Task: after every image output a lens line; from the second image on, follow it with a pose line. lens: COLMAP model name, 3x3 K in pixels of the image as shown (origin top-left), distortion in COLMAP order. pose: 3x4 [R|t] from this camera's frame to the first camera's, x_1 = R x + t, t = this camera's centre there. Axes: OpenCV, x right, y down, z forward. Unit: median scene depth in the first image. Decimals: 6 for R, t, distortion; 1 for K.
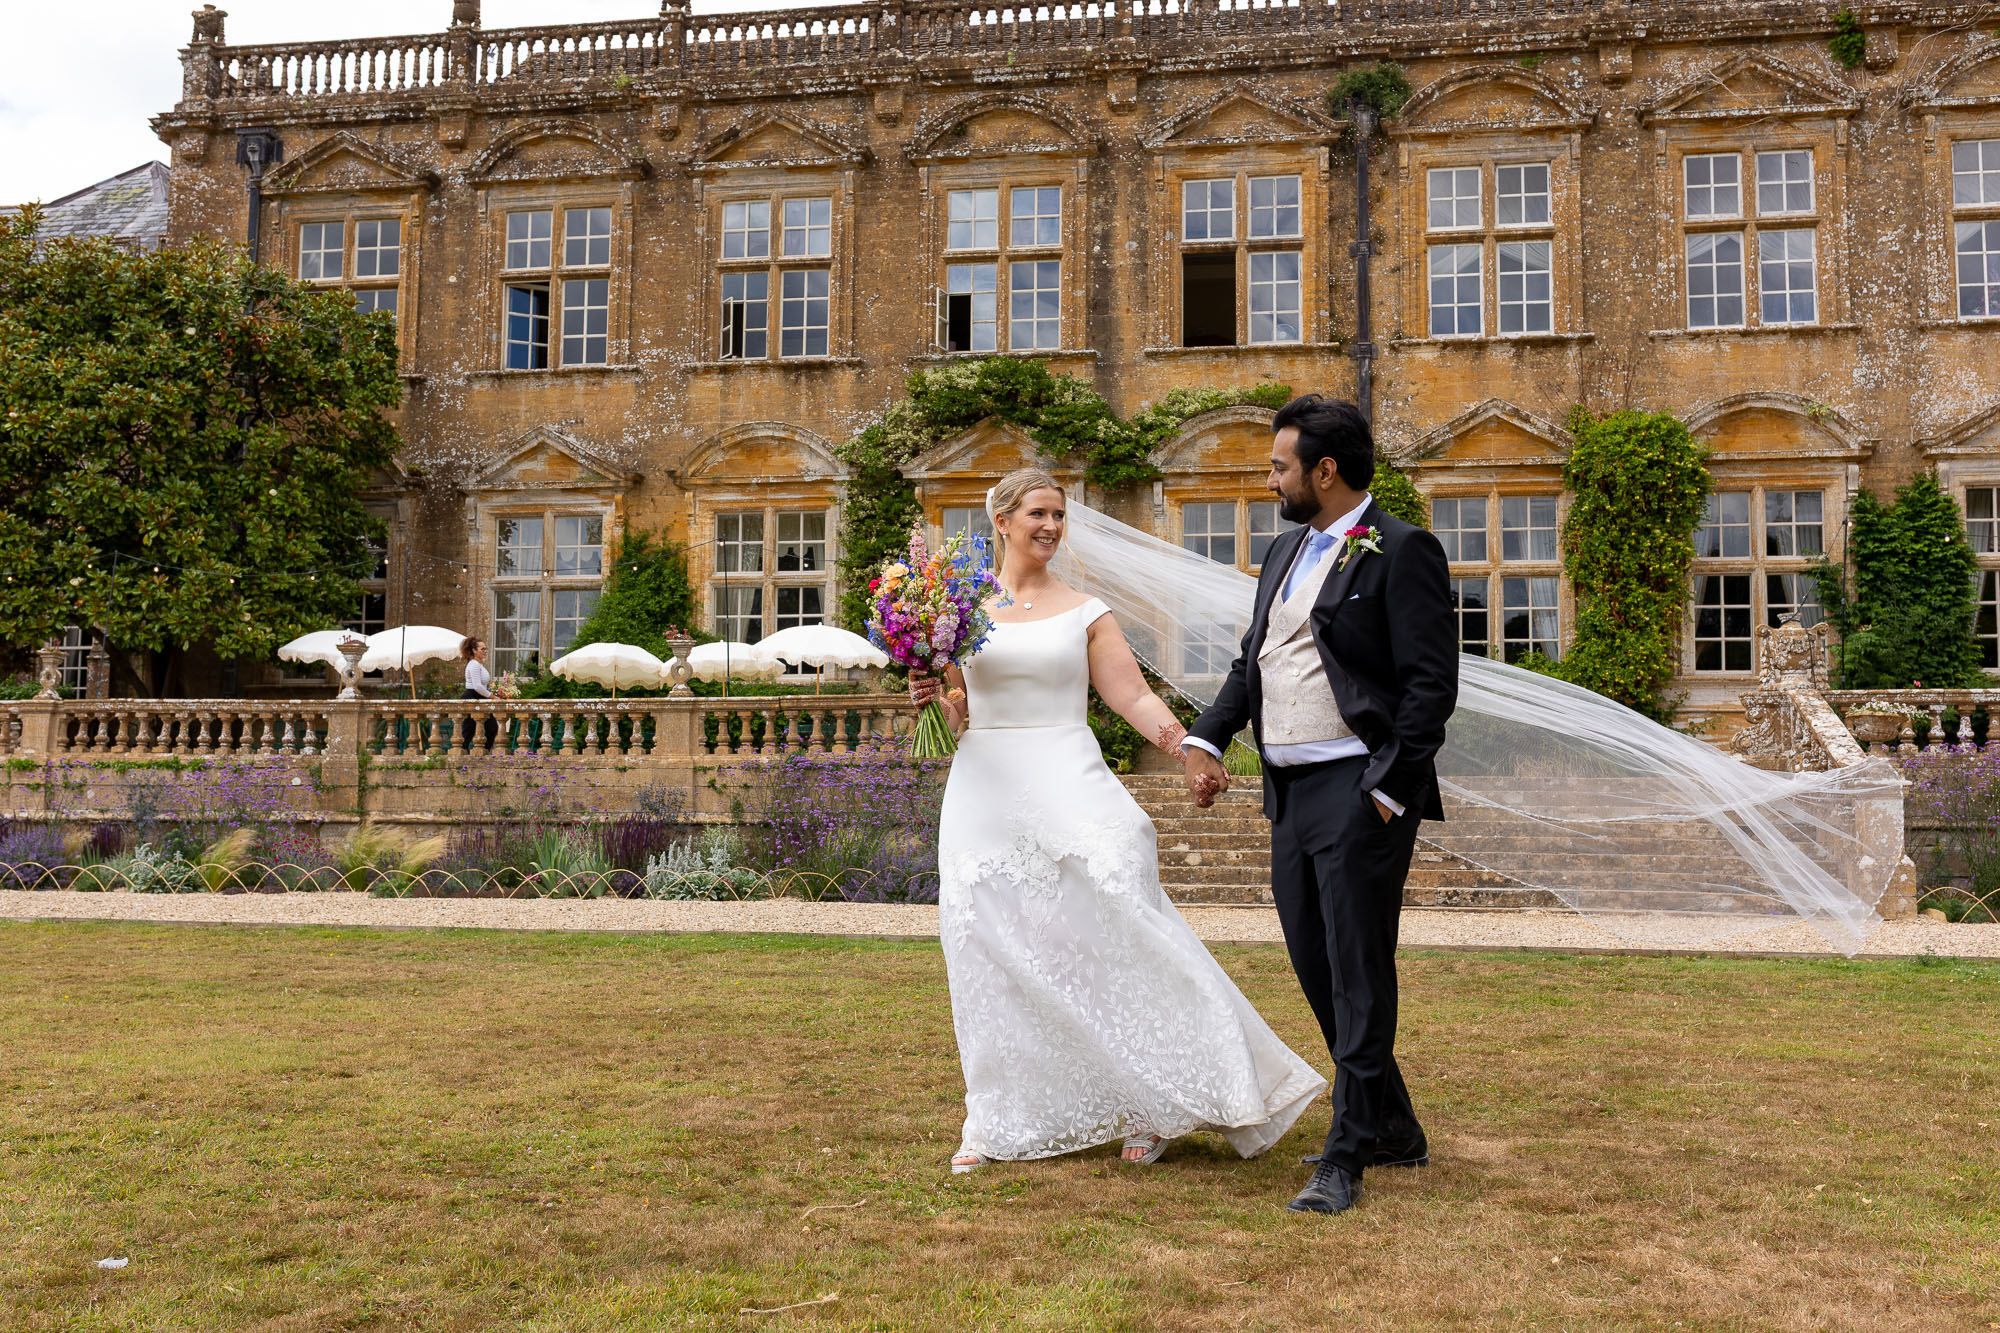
lens RADIAL K [[1942.8, 0, 1006.4], [0, 1942.8, 673.6], [0, 0, 1]] dist [-0.002761, 0.000000]
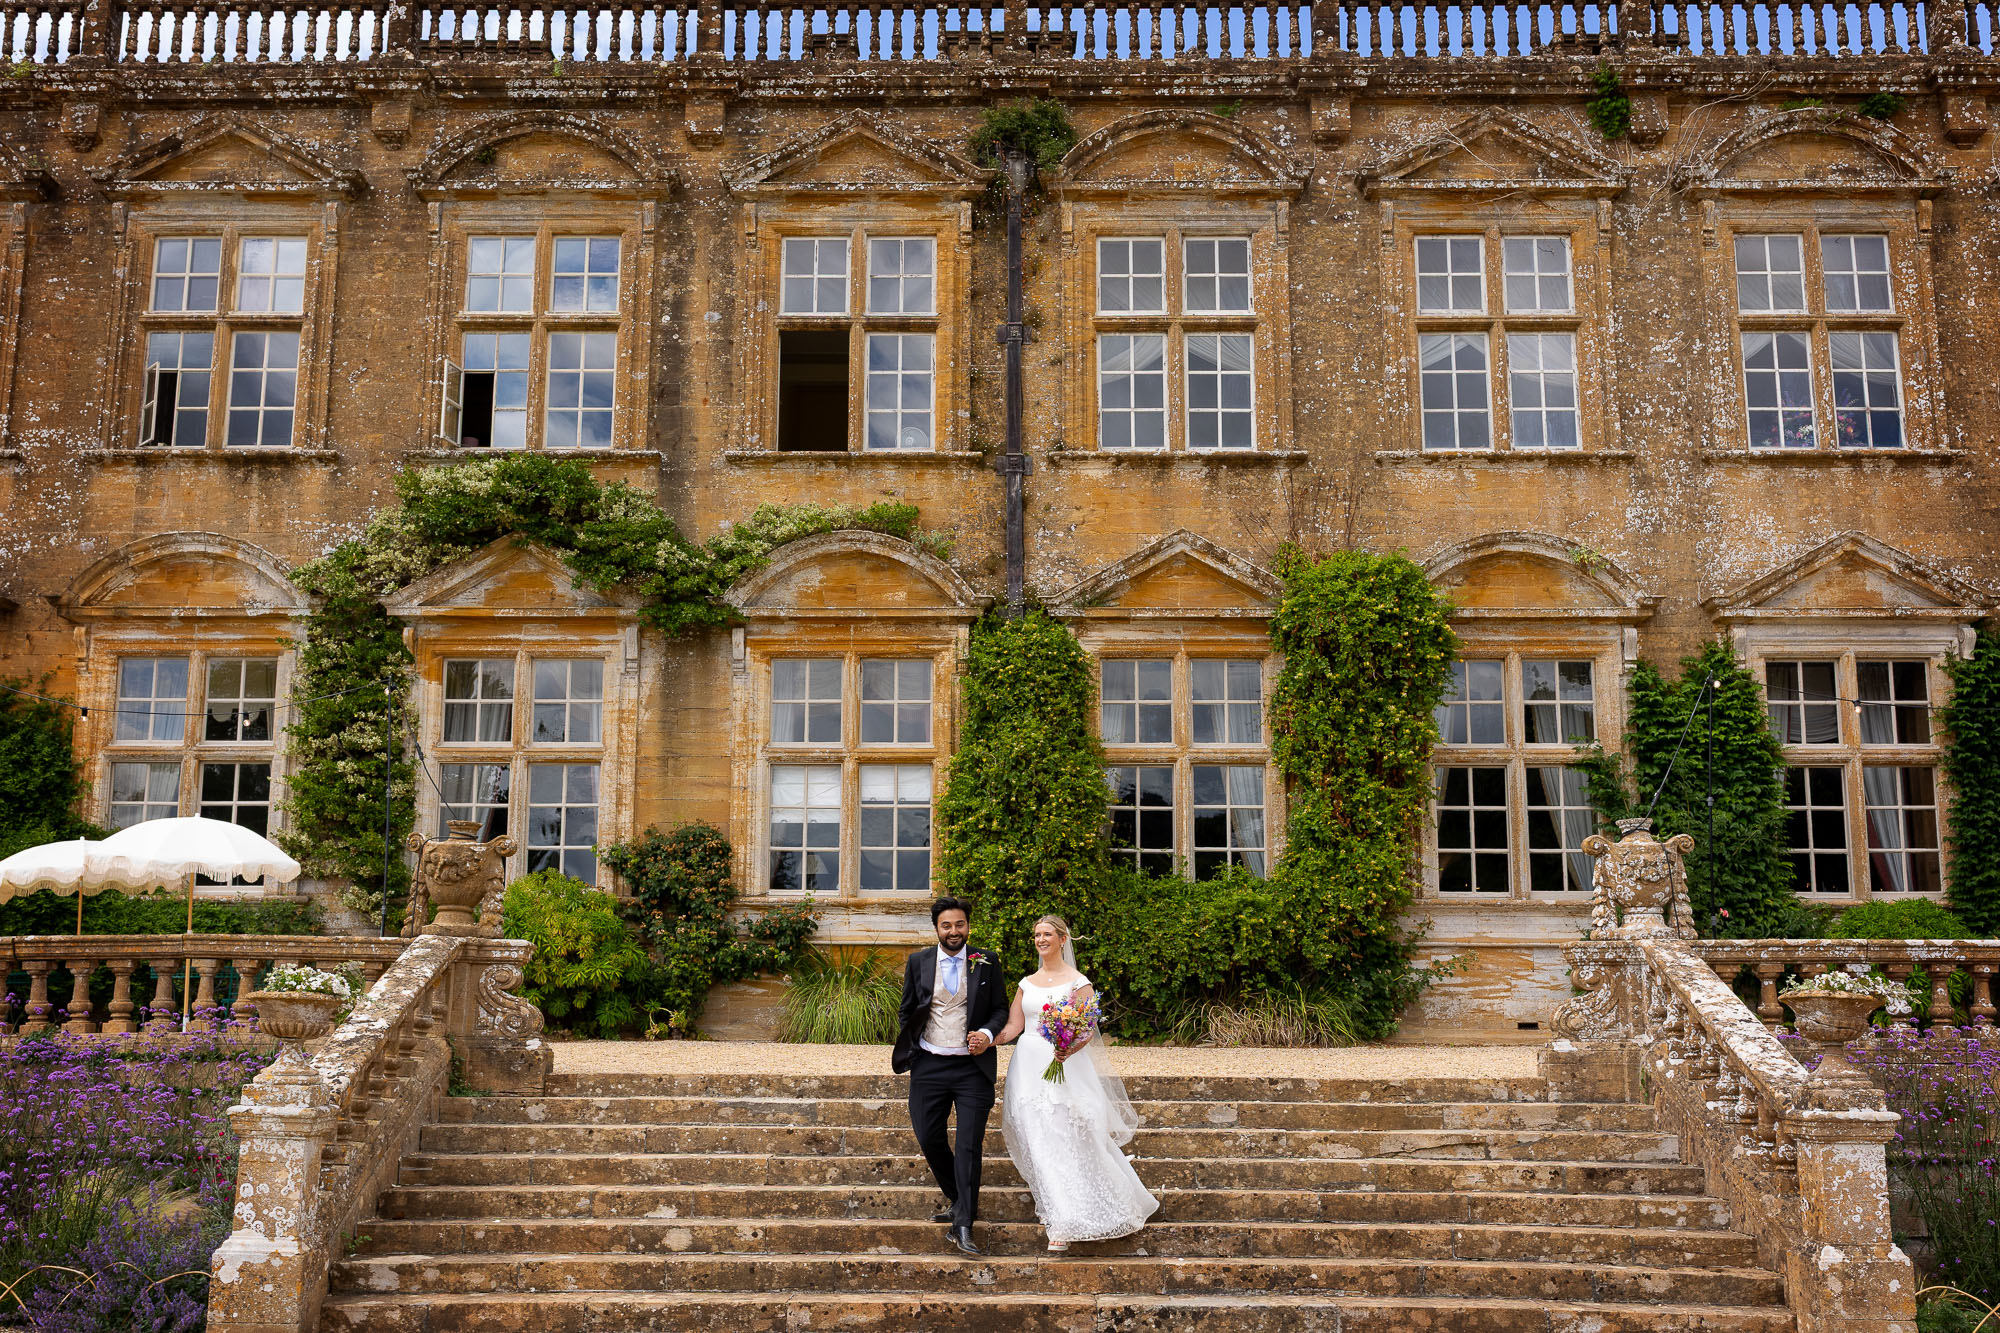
lens RADIAL K [[1942.8, 0, 994.8], [0, 1942.8, 666.7], [0, 0, 1]] dist [-0.002761, 0.000000]
pose [[0.987793, 0.024899, 0.153772, 0.062146], [-0.008820, 0.994499, -0.104377, -0.008130], [-0.155525, 0.101747, 0.982578, 0.264846]]
